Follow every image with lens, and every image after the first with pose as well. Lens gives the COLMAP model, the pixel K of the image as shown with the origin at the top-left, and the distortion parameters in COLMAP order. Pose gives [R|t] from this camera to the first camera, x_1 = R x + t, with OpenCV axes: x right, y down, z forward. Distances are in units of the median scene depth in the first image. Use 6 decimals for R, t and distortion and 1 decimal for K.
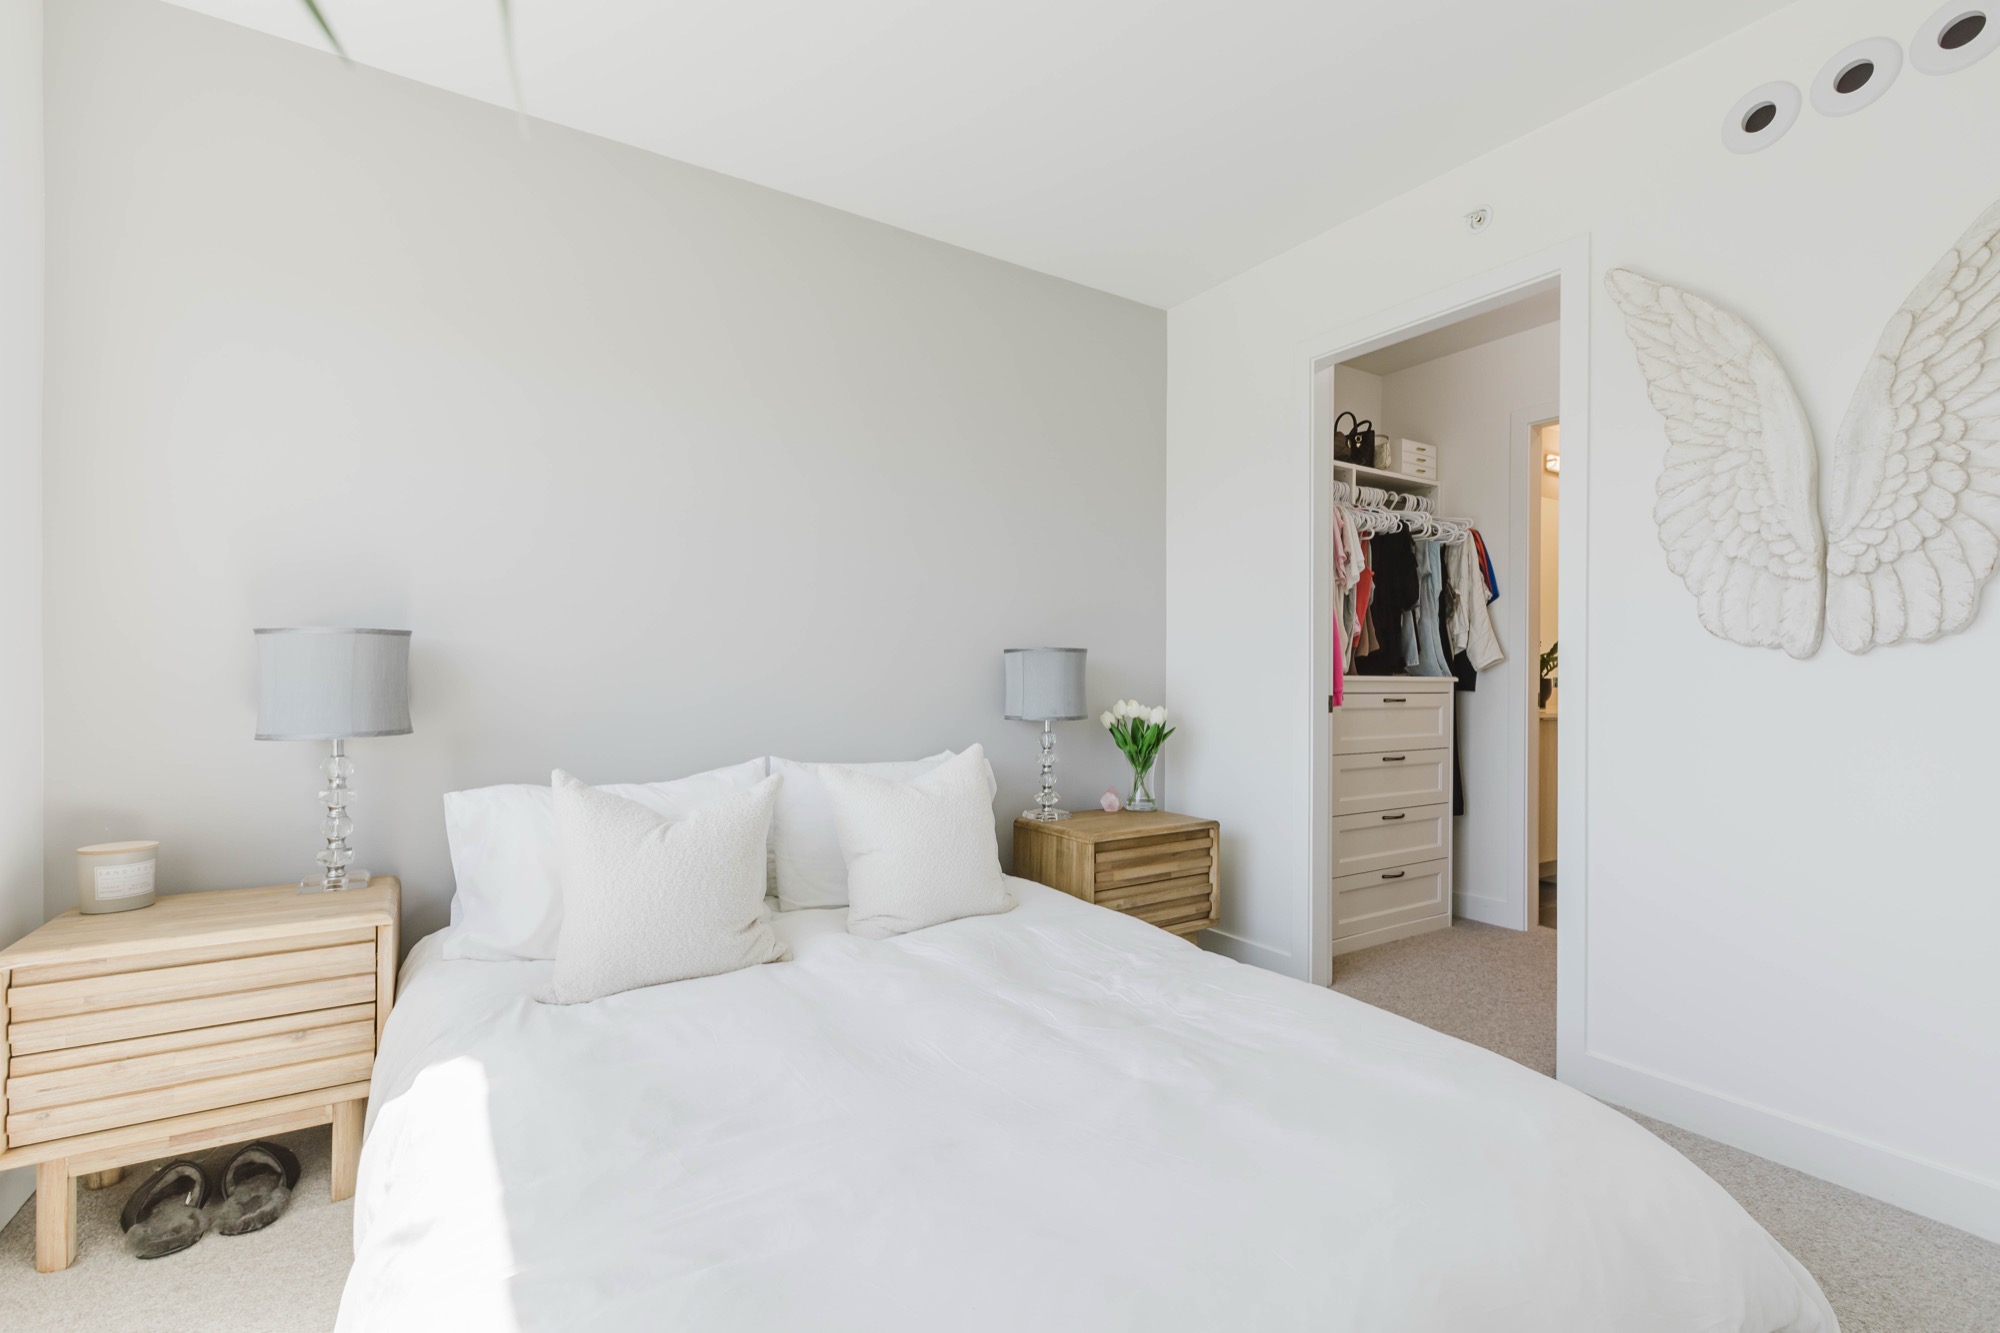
lens RADIAL K [[901.4, 0, 1005.4], [0, 901.4, 678.3], [0, 0, 1]] dist [0.002169, 0.000558]
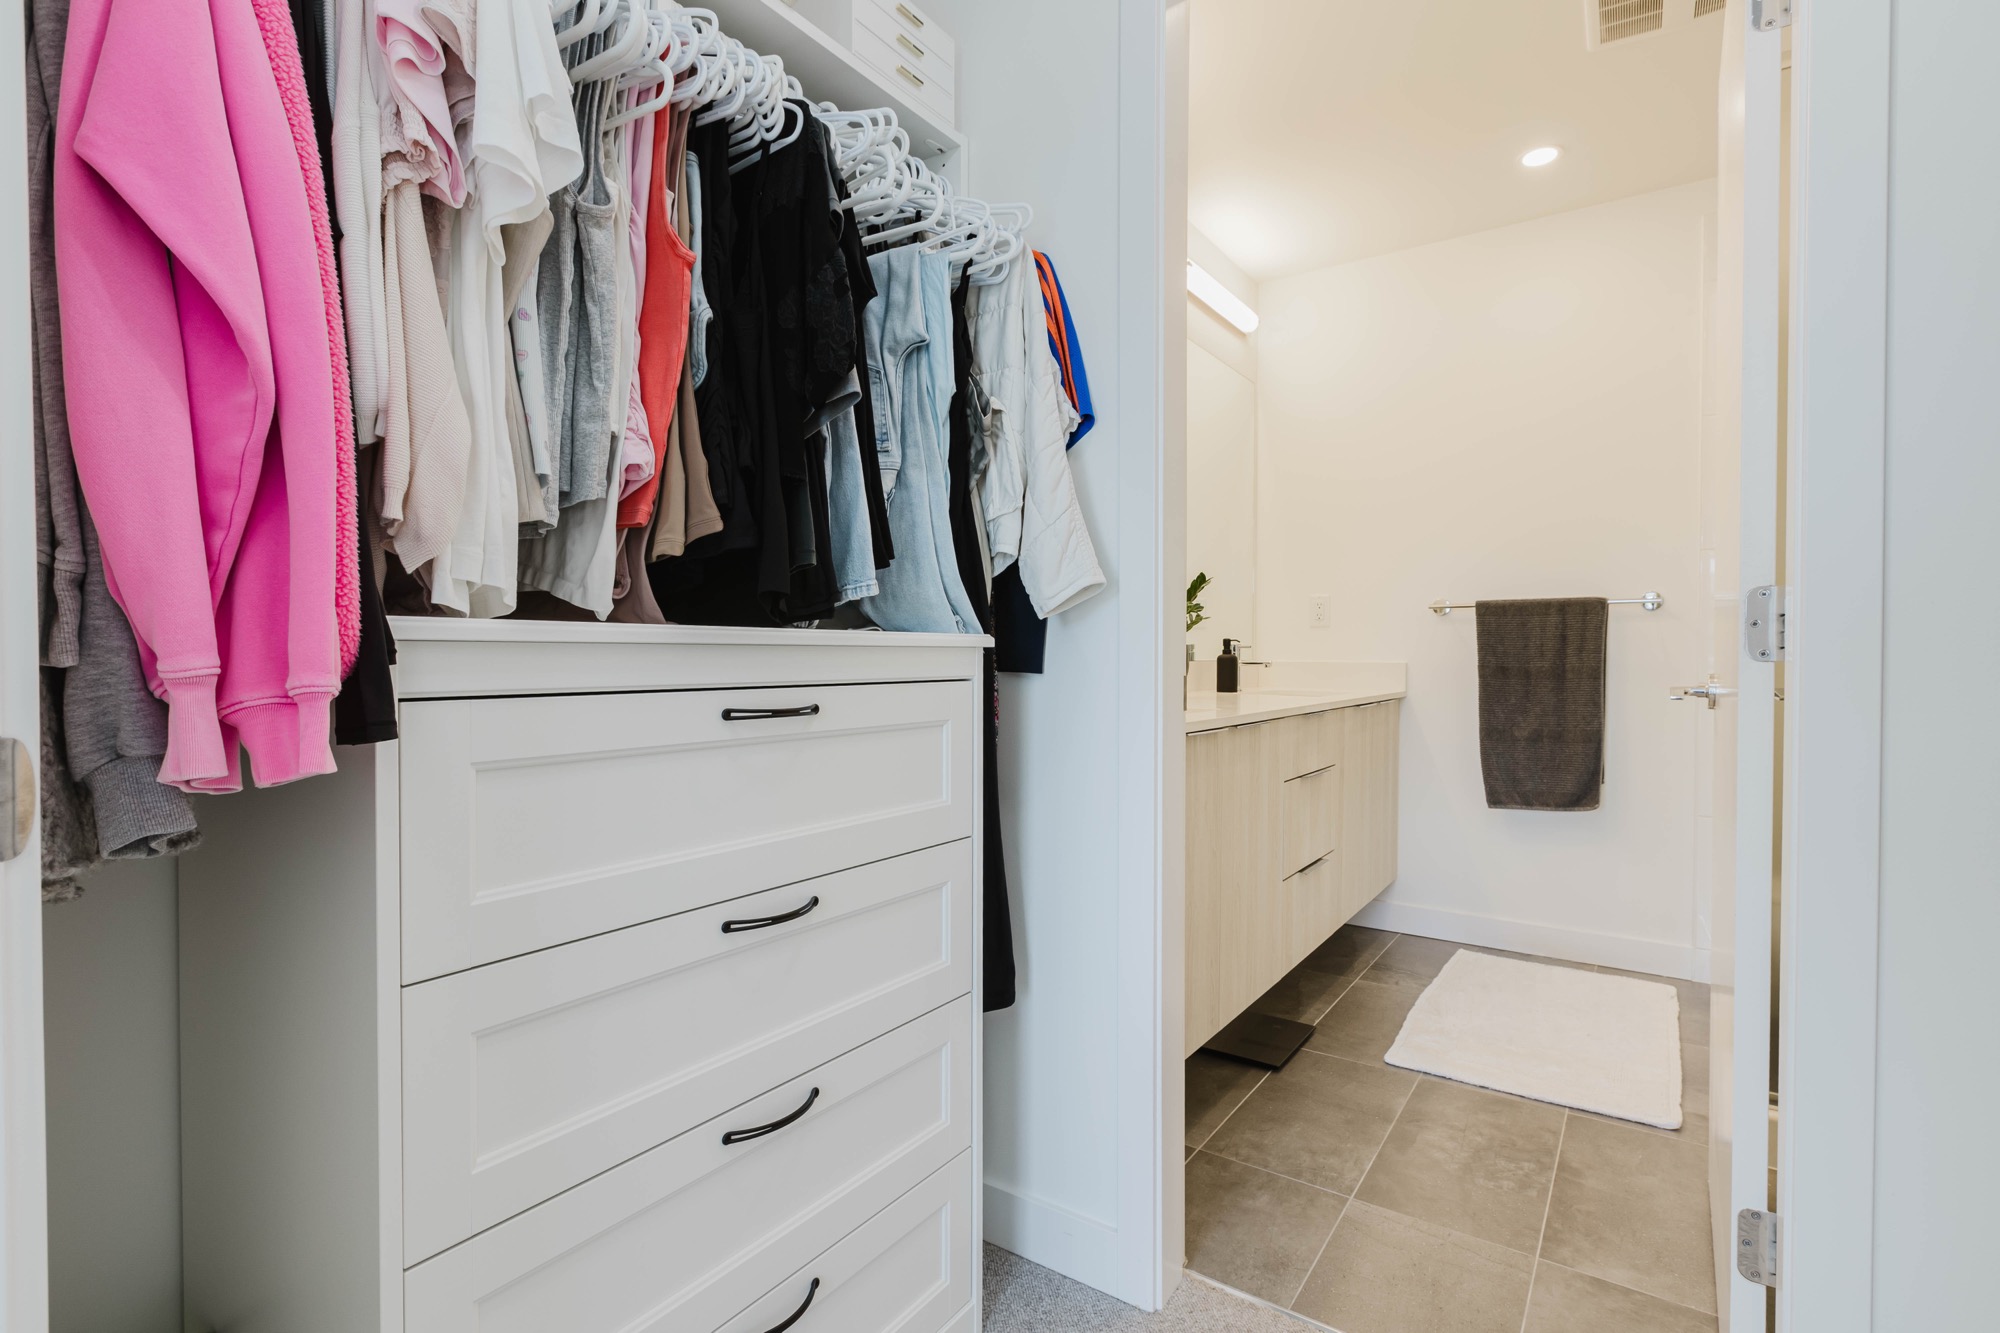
lens RADIAL K [[953.0, 0, 1037.8], [0, 953.0, 668.8], [0, 0, 1]] dist [0.003625, 0.000564]
pose [[0.907065, -0.009351, 0.420887, 0.353525], [-0.000815, 0.999712, 0.023967, 0.002946], [-0.420990, -0.022082, 0.906797, 0.640665]]
